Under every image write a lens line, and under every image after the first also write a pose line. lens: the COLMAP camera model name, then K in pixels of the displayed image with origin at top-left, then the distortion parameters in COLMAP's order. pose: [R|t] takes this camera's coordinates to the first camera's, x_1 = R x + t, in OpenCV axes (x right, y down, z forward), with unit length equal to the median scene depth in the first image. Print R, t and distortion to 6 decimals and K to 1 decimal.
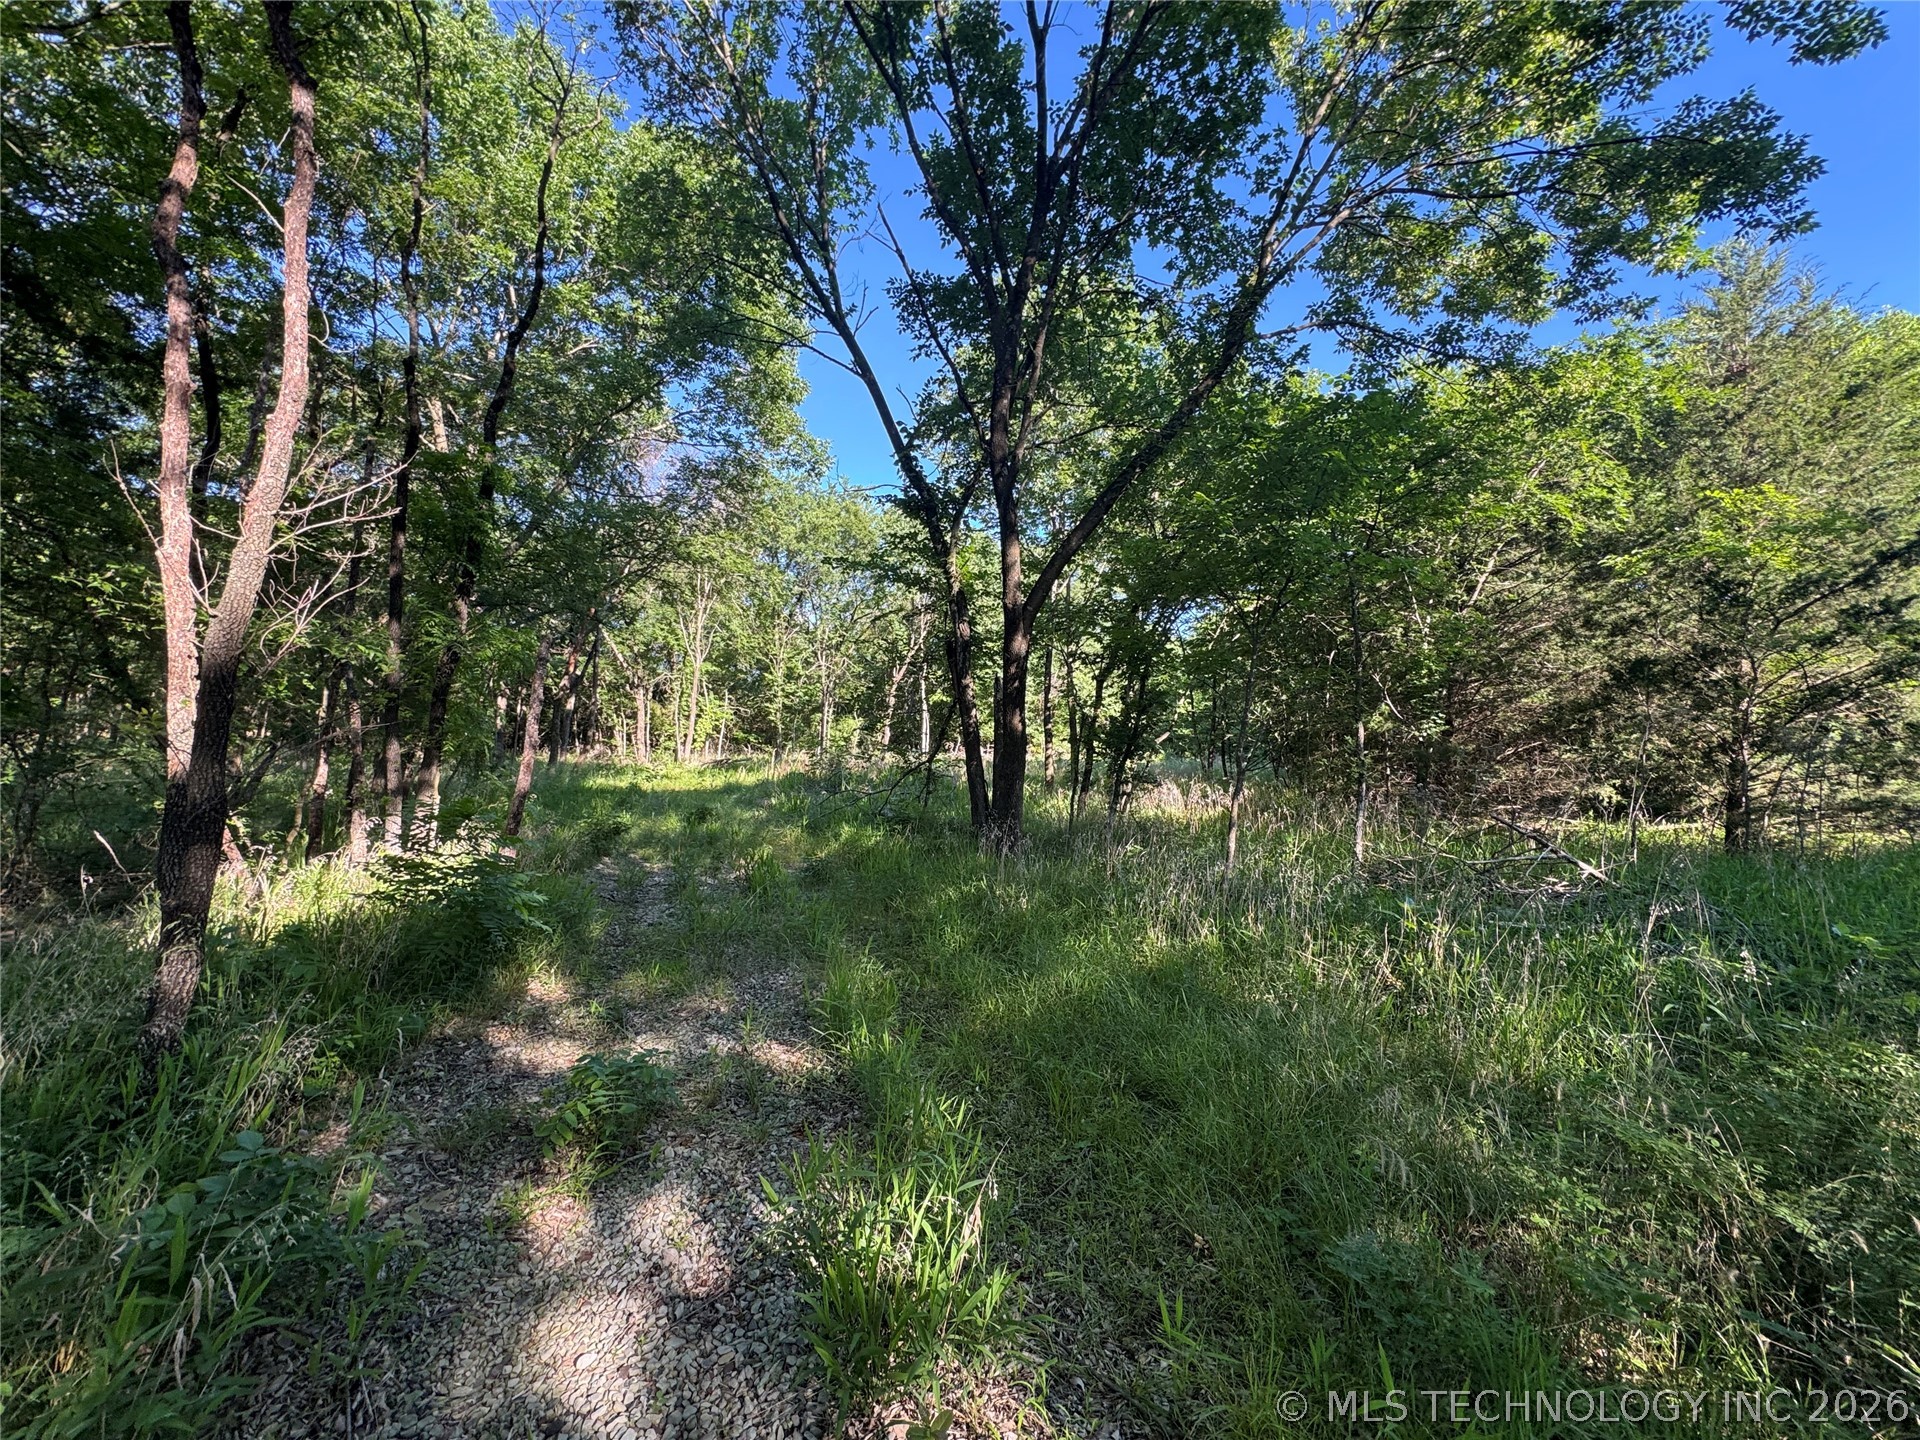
lens RADIAL K [[763.8, 0, 956.4], [0, 763.8, 714.7], [0, 0, 1]] dist [-0.001838, 0.000262]
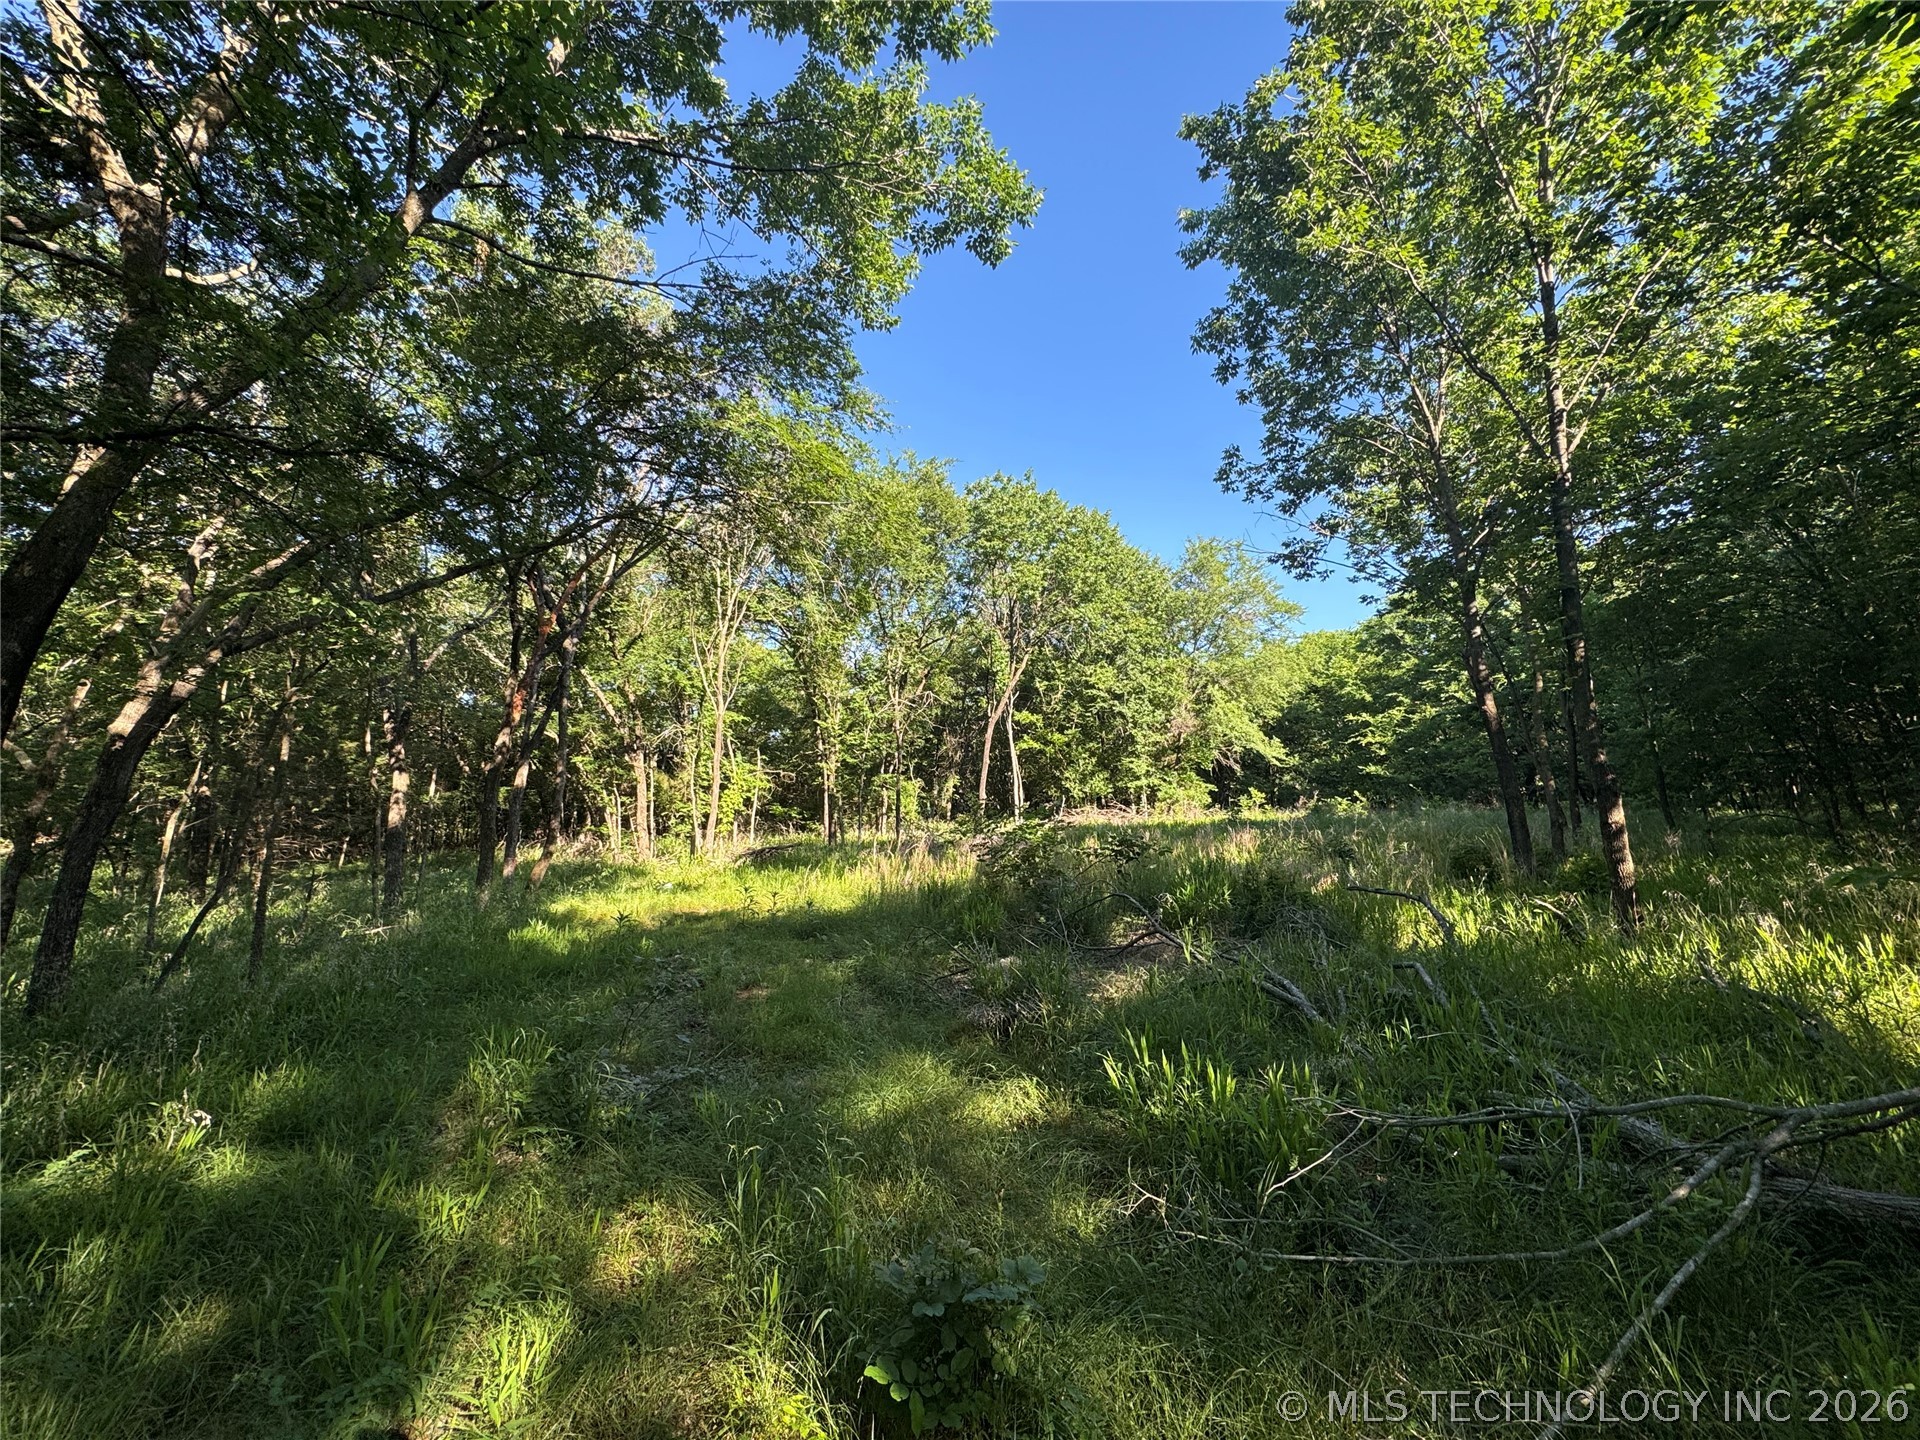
lens RADIAL K [[763.8, 0, 959.3], [0, 763.8, 715.7], [0, 0, 1]] dist [-0.001838, 0.000262]
pose [[0.998338, -0.057627, -0.000558, -0.115098], [0.057424, 0.995547, -0.074755, 0.001973], [0.004863, 0.074599, 0.997202, 0.291984]]
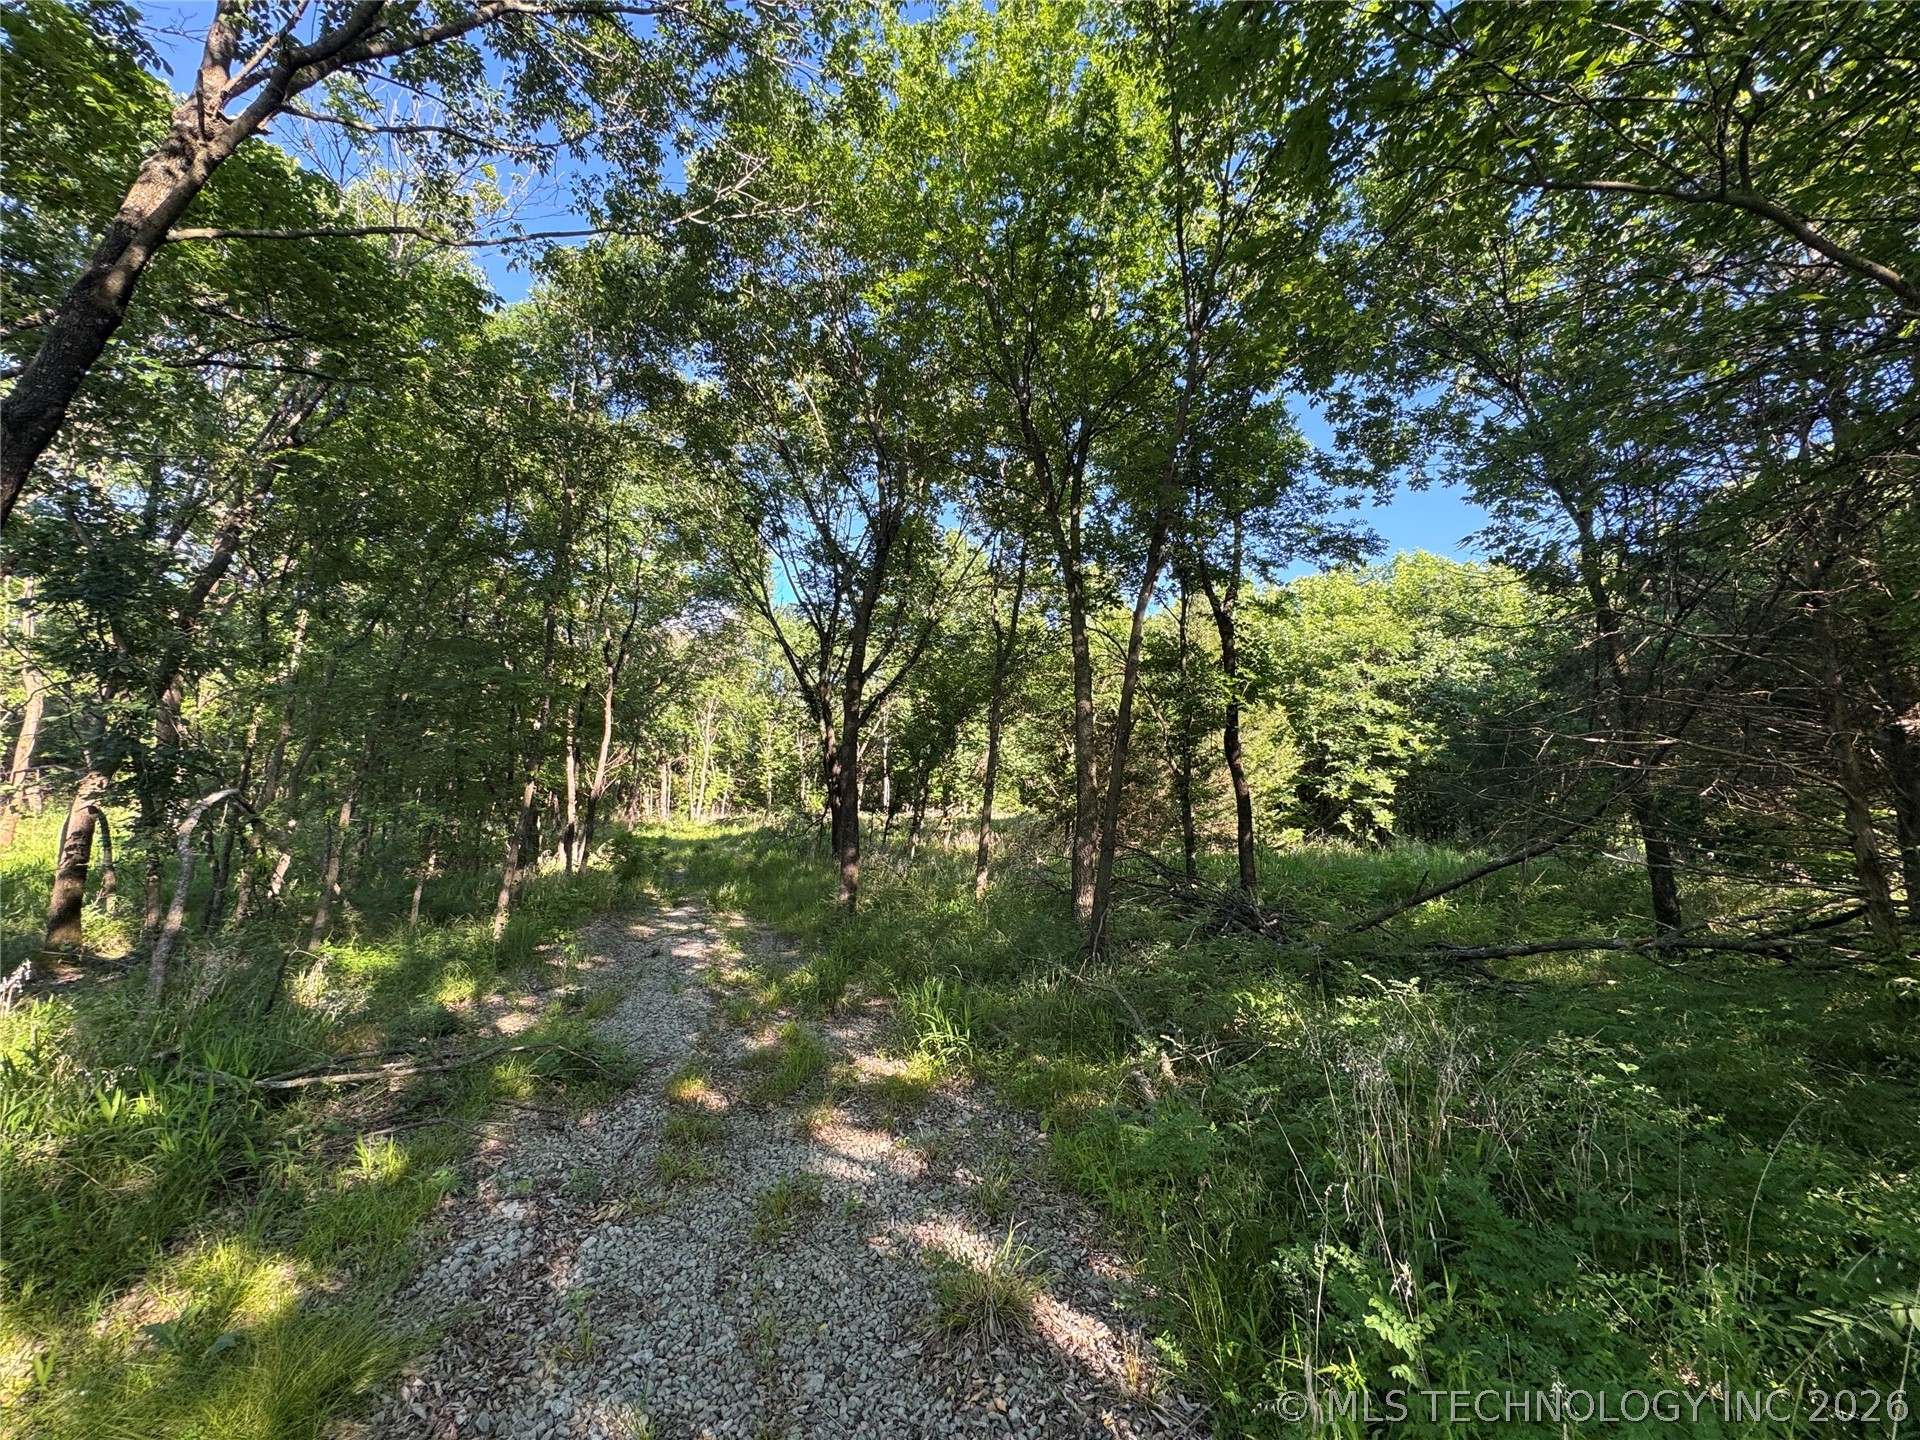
lens RADIAL K [[763.8, 0, 957.8], [0, 763.8, 725.0], [0, 0, 1]] dist [-0.001838, 0.000262]
pose [[0.999881, -0.002510, -0.015211, 0.118943], [0.001544, 0.998004, -0.063139, -0.019113], [0.015339, 0.063108, 0.997889, -0.326026]]
